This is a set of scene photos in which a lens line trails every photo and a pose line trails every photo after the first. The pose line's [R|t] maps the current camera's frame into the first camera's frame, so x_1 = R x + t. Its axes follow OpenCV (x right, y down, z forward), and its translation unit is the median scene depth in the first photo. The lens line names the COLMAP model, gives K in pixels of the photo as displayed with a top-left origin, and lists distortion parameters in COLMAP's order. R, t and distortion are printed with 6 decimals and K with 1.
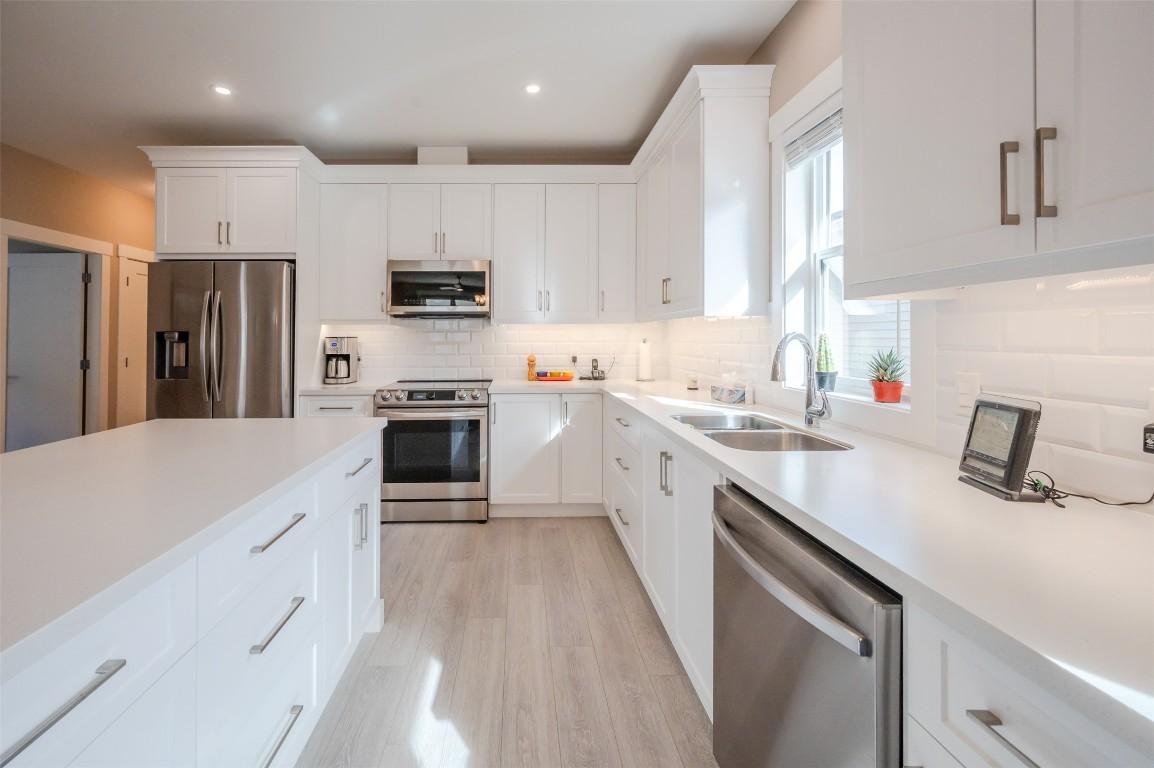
lens RADIAL K [[477.0, 0, 524.6], [0, 477.0, 335.3], [0, 0, 1]] dist [-0.001776, -0.000227]
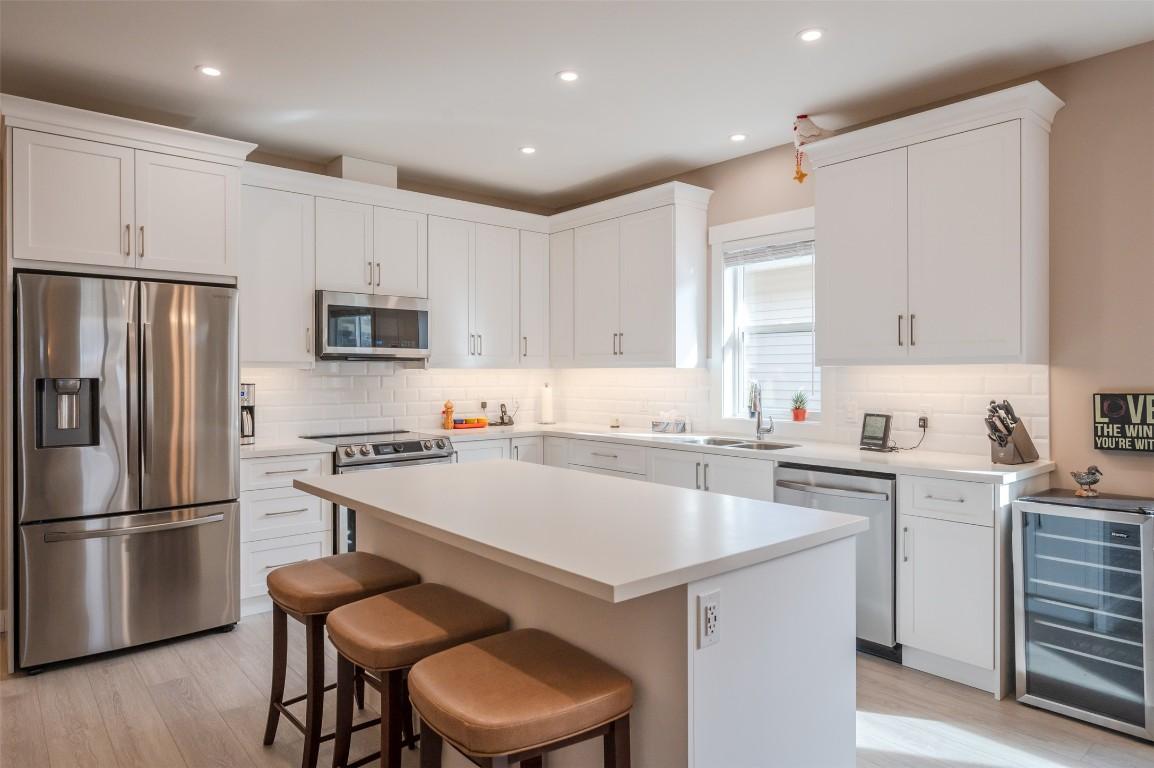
lens RADIAL K [[696.9, 0, 574.8], [0, 696.9, 380.4], [0, 0, 1]] dist [-0.000258, -0.000254]
pose [[0.762346, -0.003856, 0.647158, -0.786241], [-0.004322, 0.999930, 0.011048, -0.018075], [-0.647155, -0.011219, 0.762276, -0.220176]]
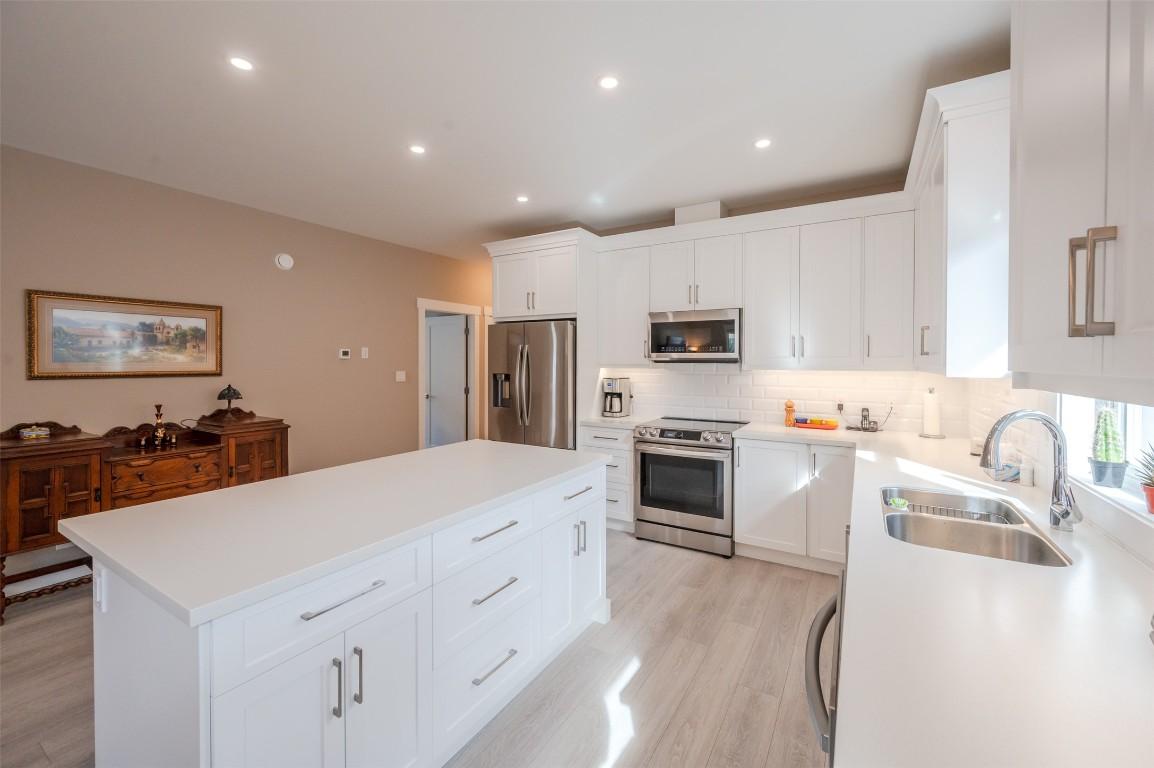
lens RADIAL K [[463.3, 0, 585.8], [0, 463.3, 373.3], [0, 0, 1]] dist [-0.000333, -0.000069]
pose [[0.855403, 0.017481, -0.517668, 0.173195], [-0.003364, 0.999597, 0.028196, -0.046717], [0.517952, -0.022378, 0.855117, -0.035868]]
